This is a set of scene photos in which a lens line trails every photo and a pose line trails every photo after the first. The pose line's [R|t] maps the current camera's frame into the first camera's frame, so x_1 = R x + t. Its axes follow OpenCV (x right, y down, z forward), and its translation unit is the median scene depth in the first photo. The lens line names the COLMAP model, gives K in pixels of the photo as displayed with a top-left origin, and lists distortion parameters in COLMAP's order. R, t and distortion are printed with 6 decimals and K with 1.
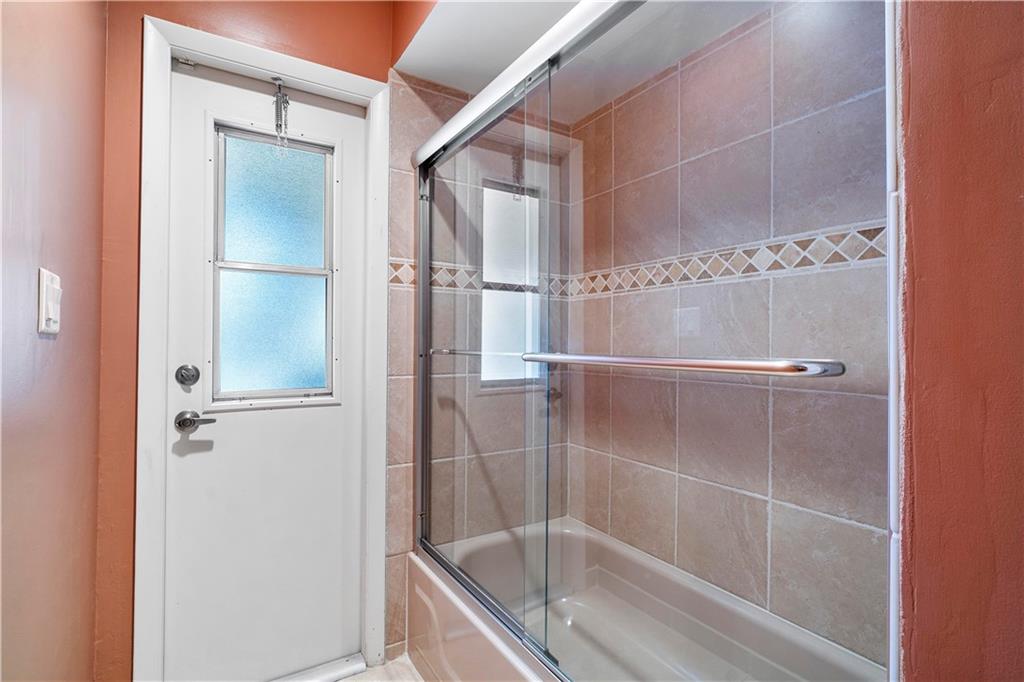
lens RADIAL K [[477.6, 0, 503.3], [0, 477.6, 341.1], [0, 0, 1]] dist [-0.005052, -0.000049]
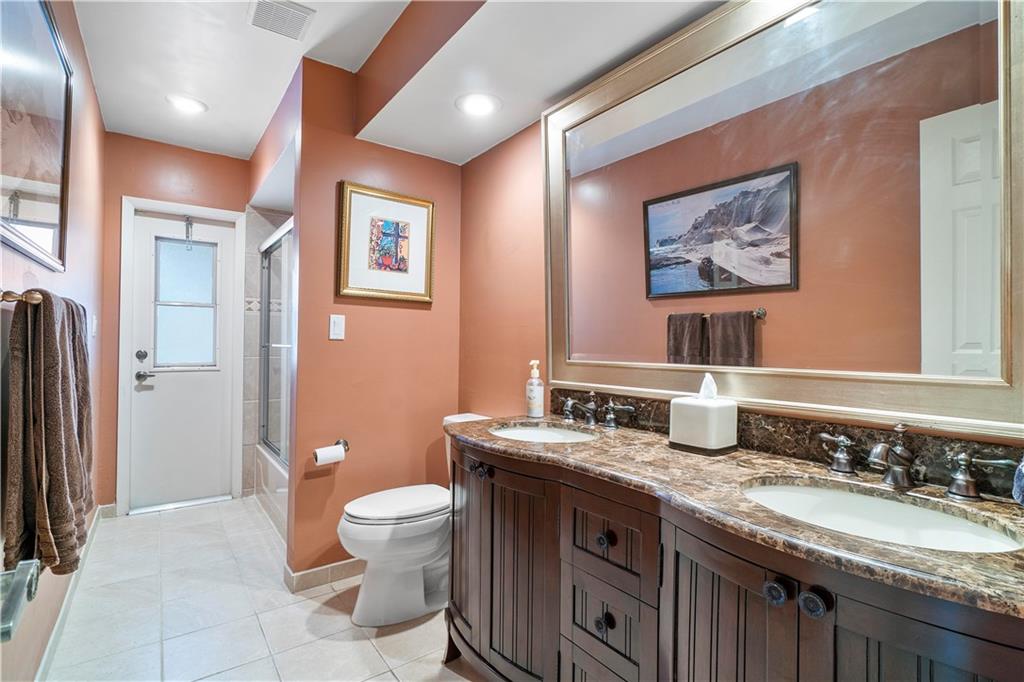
lens RADIAL K [[477.6, 0, 503.3], [0, 477.6, 341.1], [0, 0, 1]] dist [-0.005052, -0.000049]
pose [[0.998218, 0.005119, 0.059447, 0.742319], [-0.005198, 0.999986, 0.001171, -0.000689], [-0.059440, -0.001478, 0.998231, -1.099741]]
